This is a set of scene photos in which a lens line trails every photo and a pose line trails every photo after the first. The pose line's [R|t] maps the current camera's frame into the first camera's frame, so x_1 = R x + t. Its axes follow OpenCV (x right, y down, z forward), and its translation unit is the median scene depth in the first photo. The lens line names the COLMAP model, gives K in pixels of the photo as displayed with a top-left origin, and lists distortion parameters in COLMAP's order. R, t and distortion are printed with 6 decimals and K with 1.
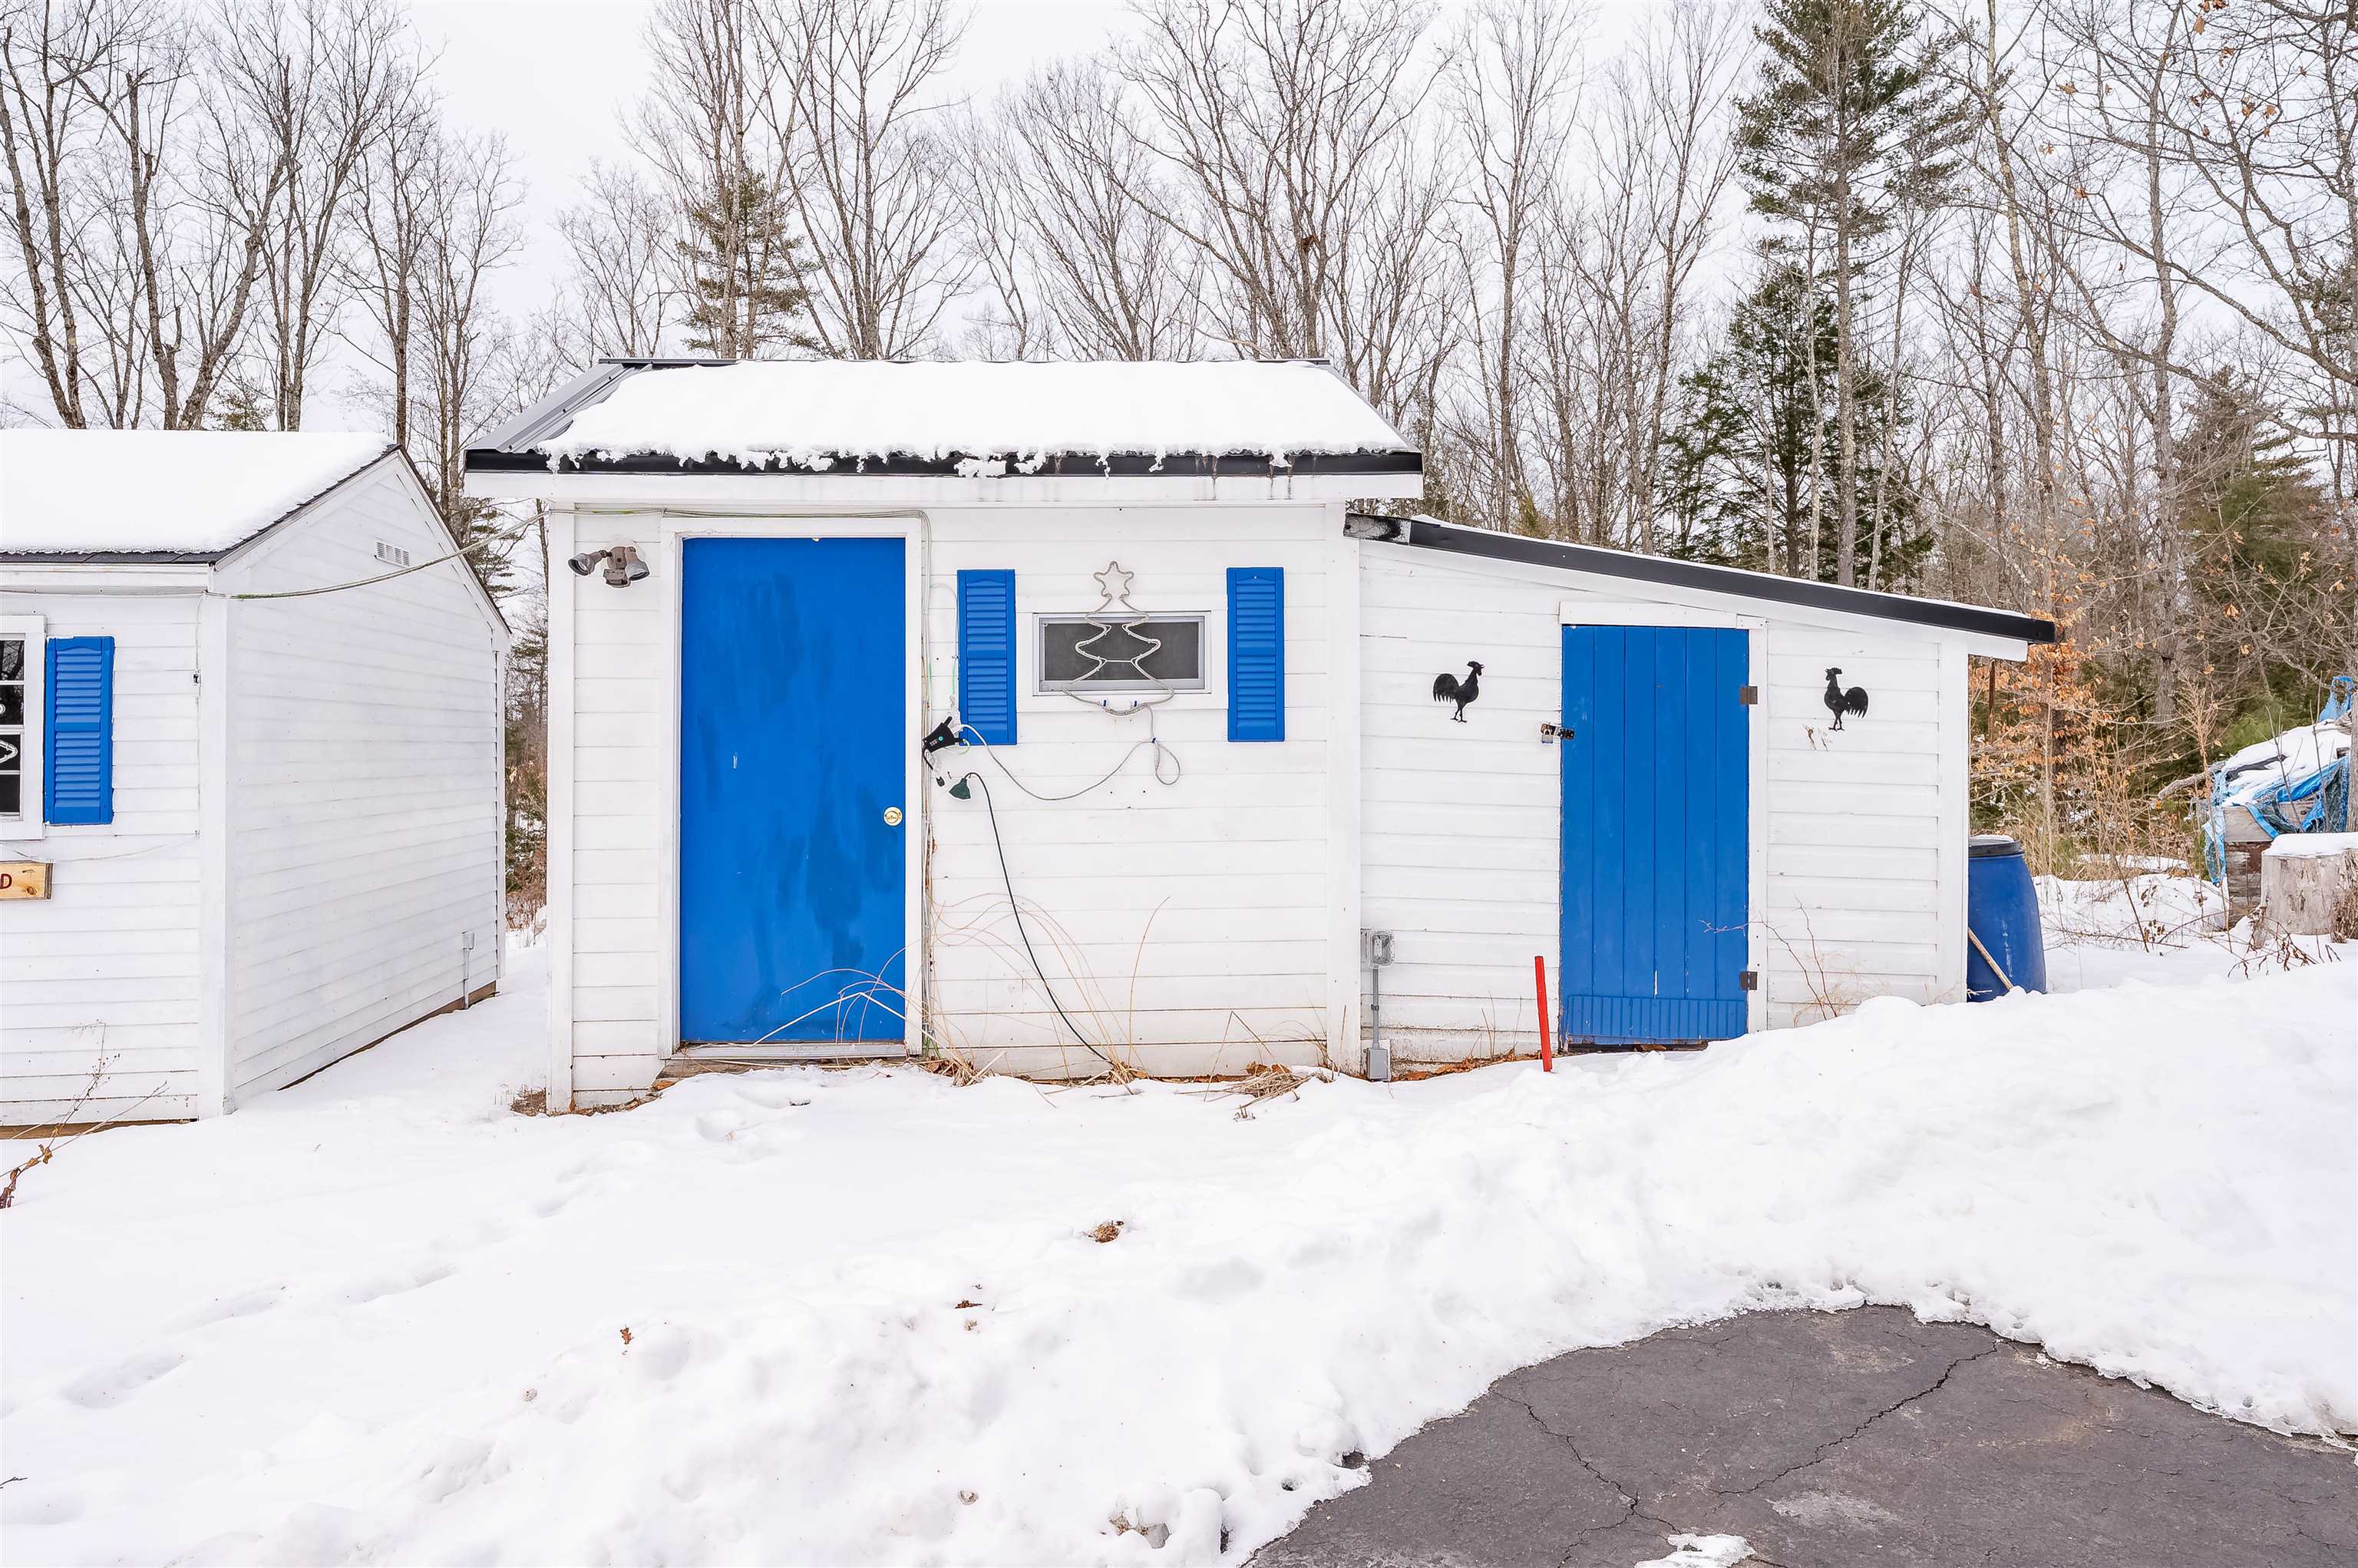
lens RADIAL K [[1356.4, 0, 1180.0], [0, 1356.4, 715.2], [0, 0, 1]] dist [-0.004538, -0.001303]
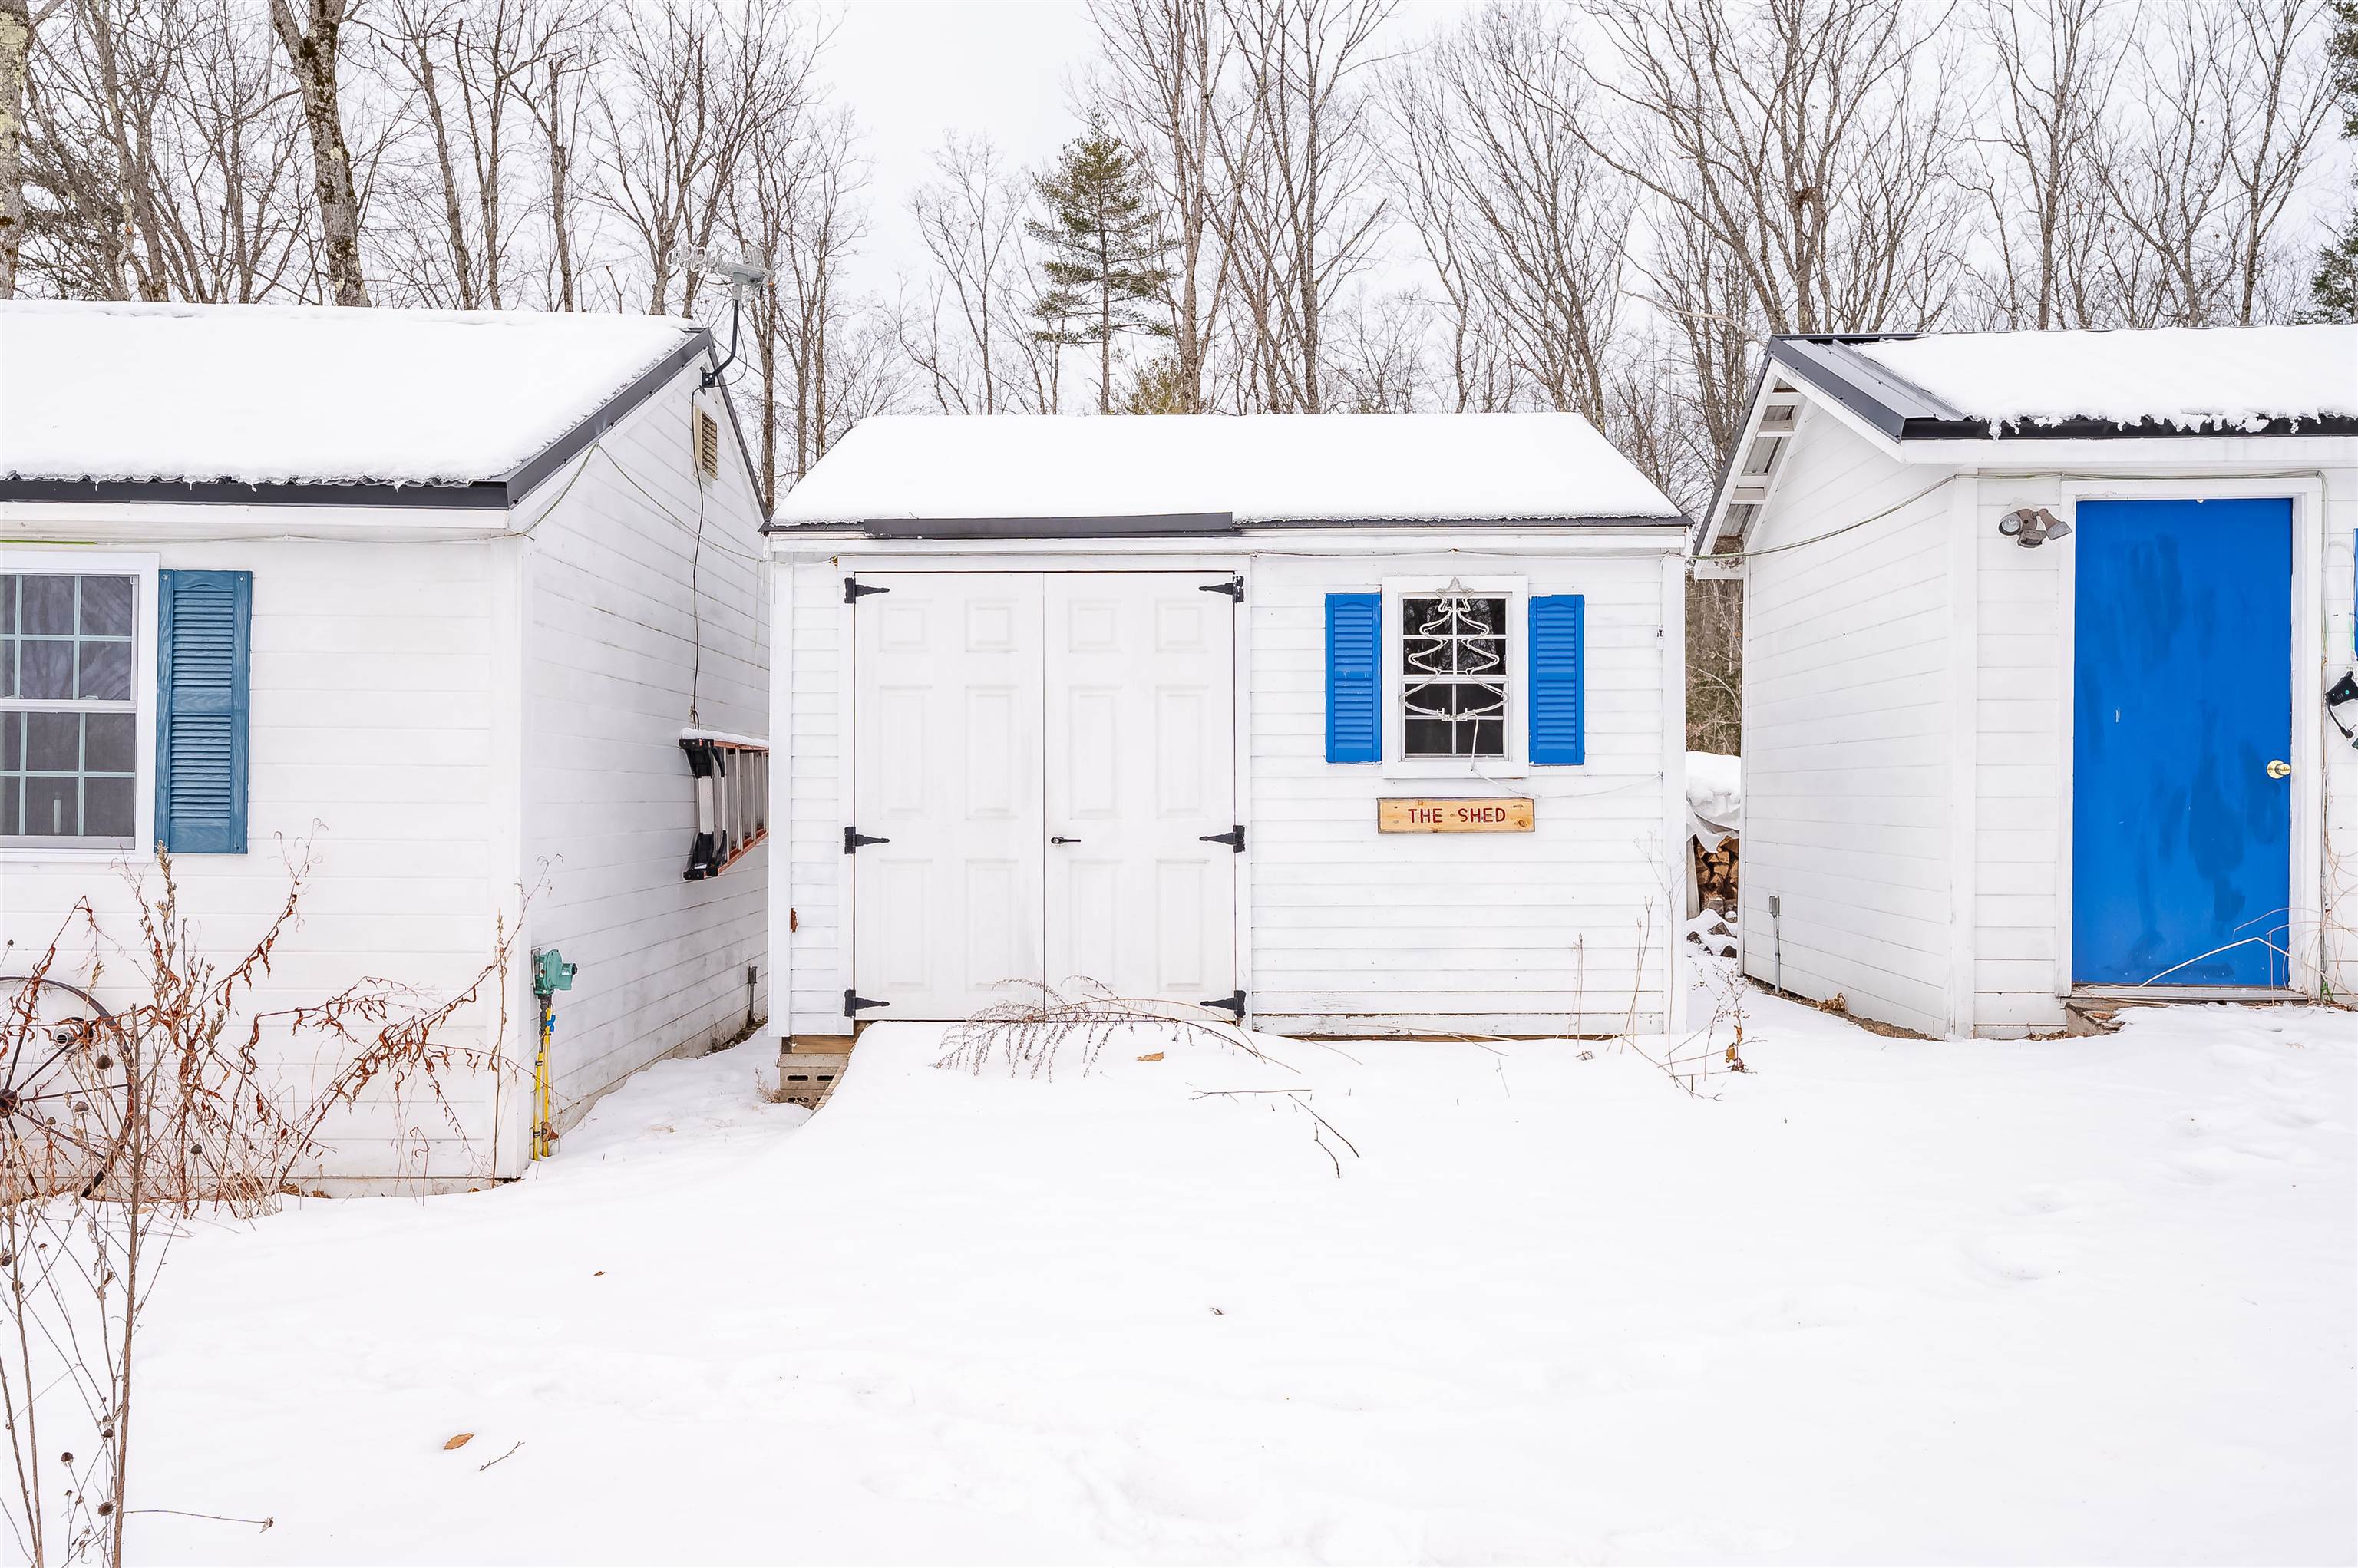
lens RADIAL K [[1627.7, 0, 1179.0], [0, 1627.7, 784.0], [0, 0, 1]] dist [-0.002948, -0.000897]
pose [[0.992025, 0.007001, -0.125843, -0.884521], [-0.006216, 0.999959, 0.006628, 0.082994], [0.125884, -0.005793, 0.992028, -0.330144]]
